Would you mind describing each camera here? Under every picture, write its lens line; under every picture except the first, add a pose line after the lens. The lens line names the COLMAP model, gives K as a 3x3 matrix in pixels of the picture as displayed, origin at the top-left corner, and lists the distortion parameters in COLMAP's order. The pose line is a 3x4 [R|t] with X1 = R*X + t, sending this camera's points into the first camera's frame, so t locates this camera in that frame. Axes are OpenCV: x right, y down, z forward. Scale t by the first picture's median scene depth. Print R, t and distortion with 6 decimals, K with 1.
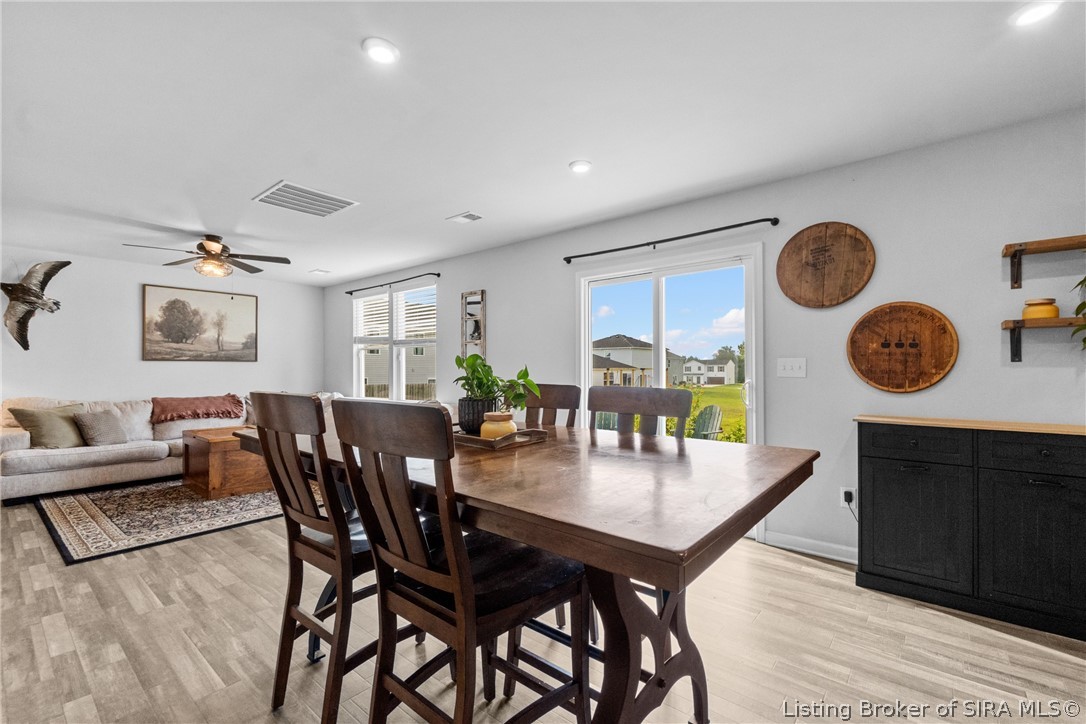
lens RADIAL K [[475.3, 0, 626.0], [0, 475.3, 358.3], [0, 0, 1]] dist [-0.001051, 0.000734]
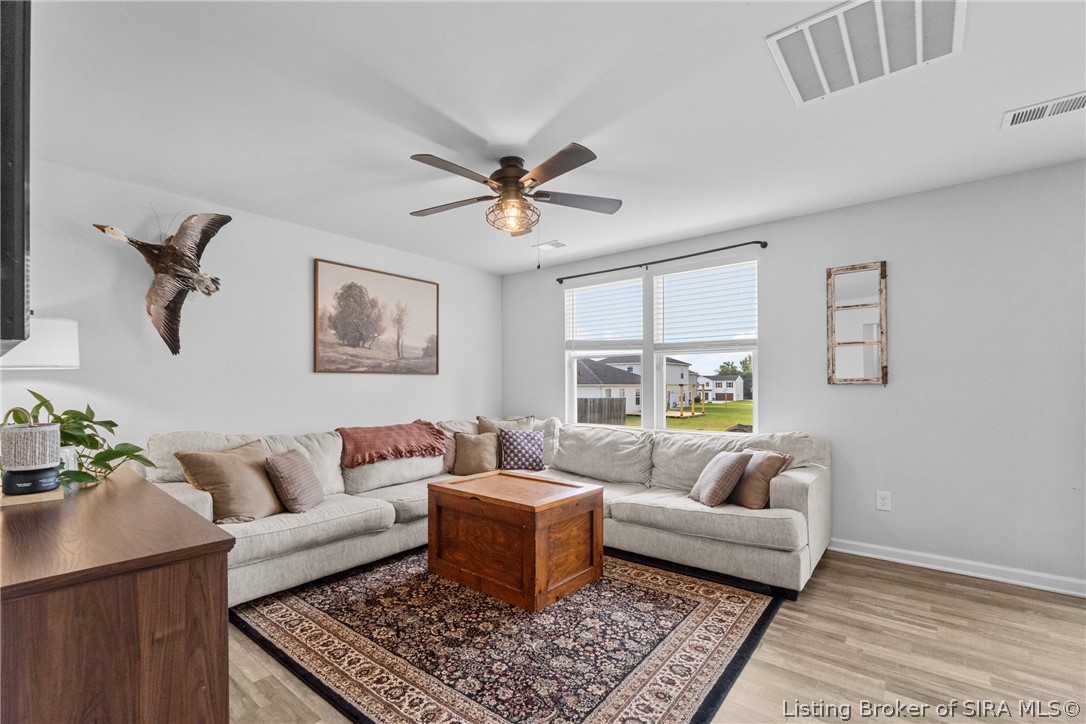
lens RADIAL K [[475.3, 0, 621.5], [0, 475.3, 374.2], [0, 0, 1]] dist [-0.001051, 0.000734]
pose [[0.999919, -0.000586, 0.012752, -0.595310], [0.000590, 1.000000, -0.000289, 0.007863], [-0.012752, 0.000296, 0.999919, 0.324167]]
